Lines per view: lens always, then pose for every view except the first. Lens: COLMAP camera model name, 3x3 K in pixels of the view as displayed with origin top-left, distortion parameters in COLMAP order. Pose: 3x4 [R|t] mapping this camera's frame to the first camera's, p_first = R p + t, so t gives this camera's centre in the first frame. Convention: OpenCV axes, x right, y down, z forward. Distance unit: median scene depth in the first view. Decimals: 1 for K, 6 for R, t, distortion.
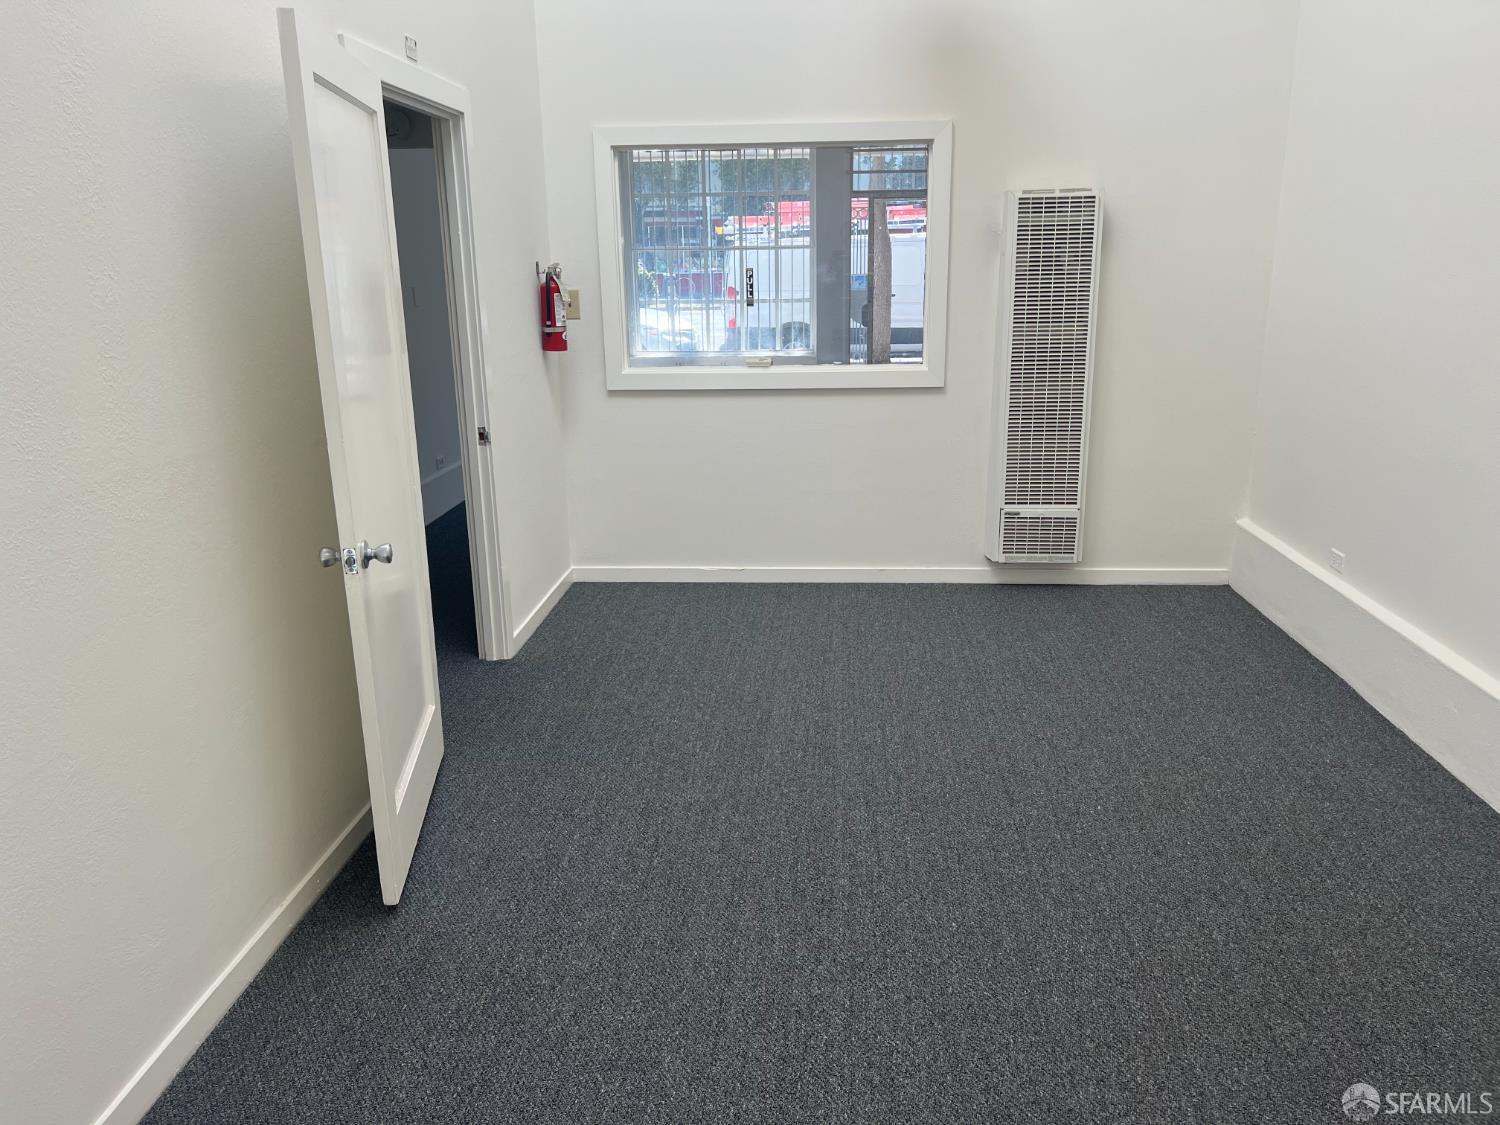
lens RADIAL K [[1137.9, 0, 750.0], [0, 1137.9, 562.5], [0, 0, 1]] dist [0.160705, -0.363973]
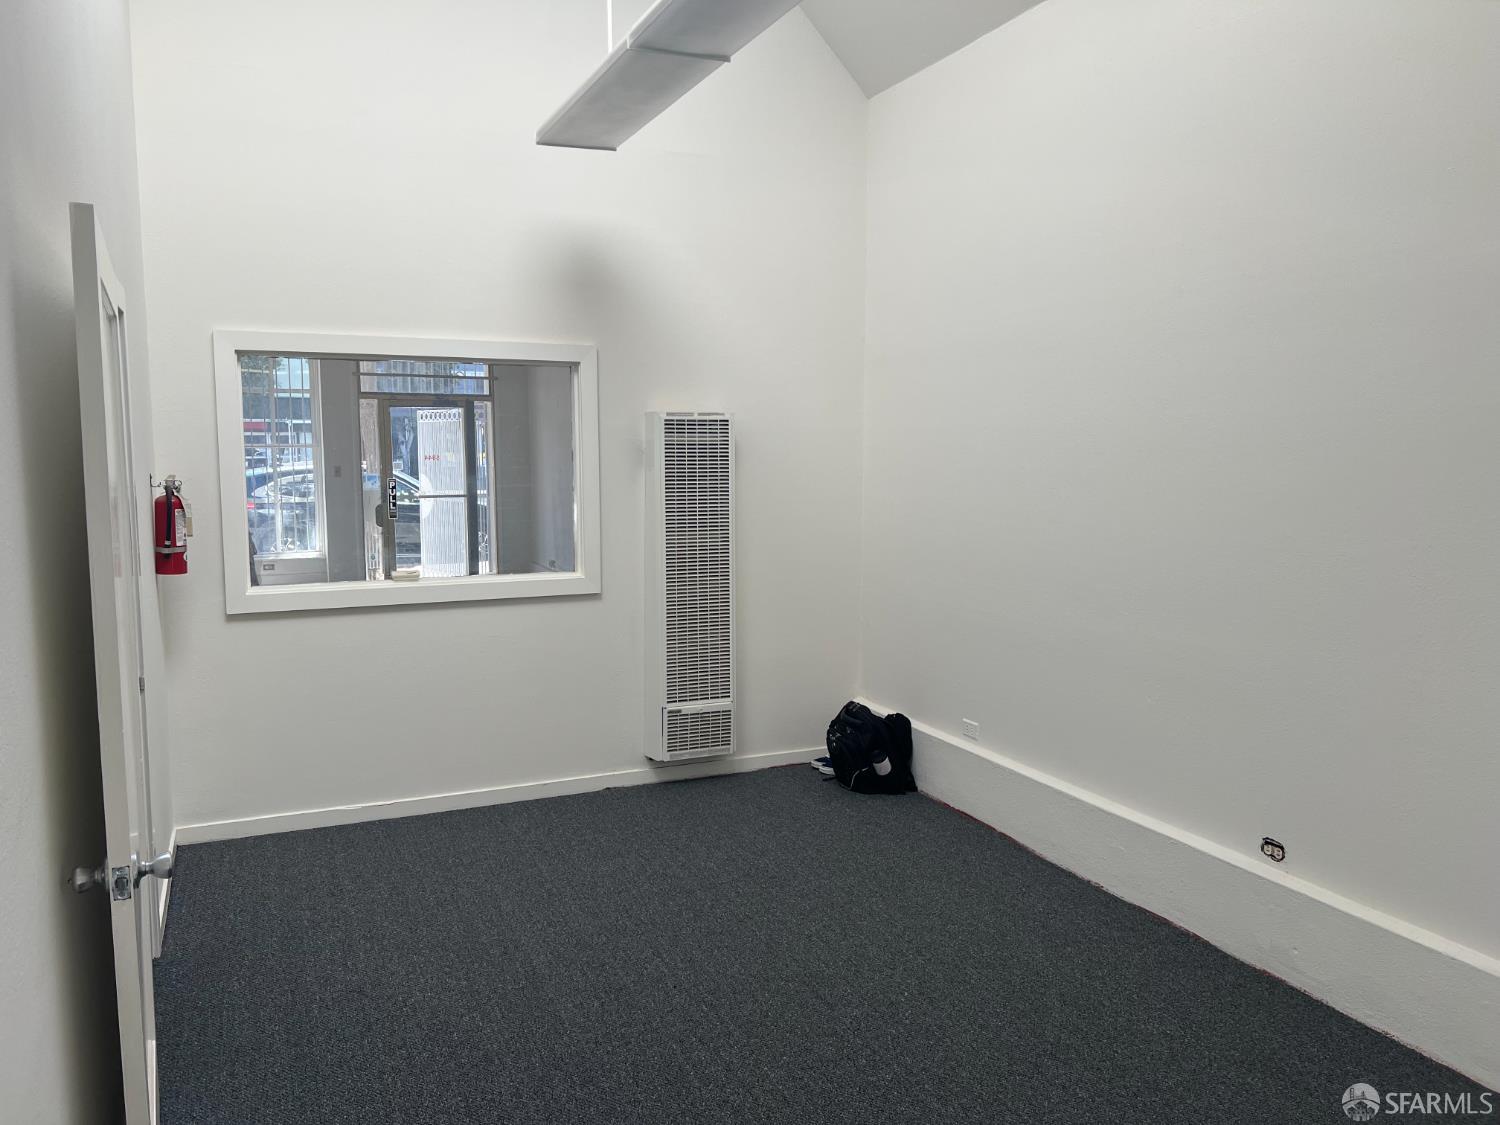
lens RADIAL K [[1137.9, 0, 750.0], [0, 1137.9, 562.5], [0, 0, 1]] dist [0.160705, -0.363973]
pose [[0.886342, -0.034174, 0.461768, -0.180493], [0.108734, 0.984747, -0.135832, -0.028167], [-0.450082, 0.170603, 0.876539, 0.048827]]
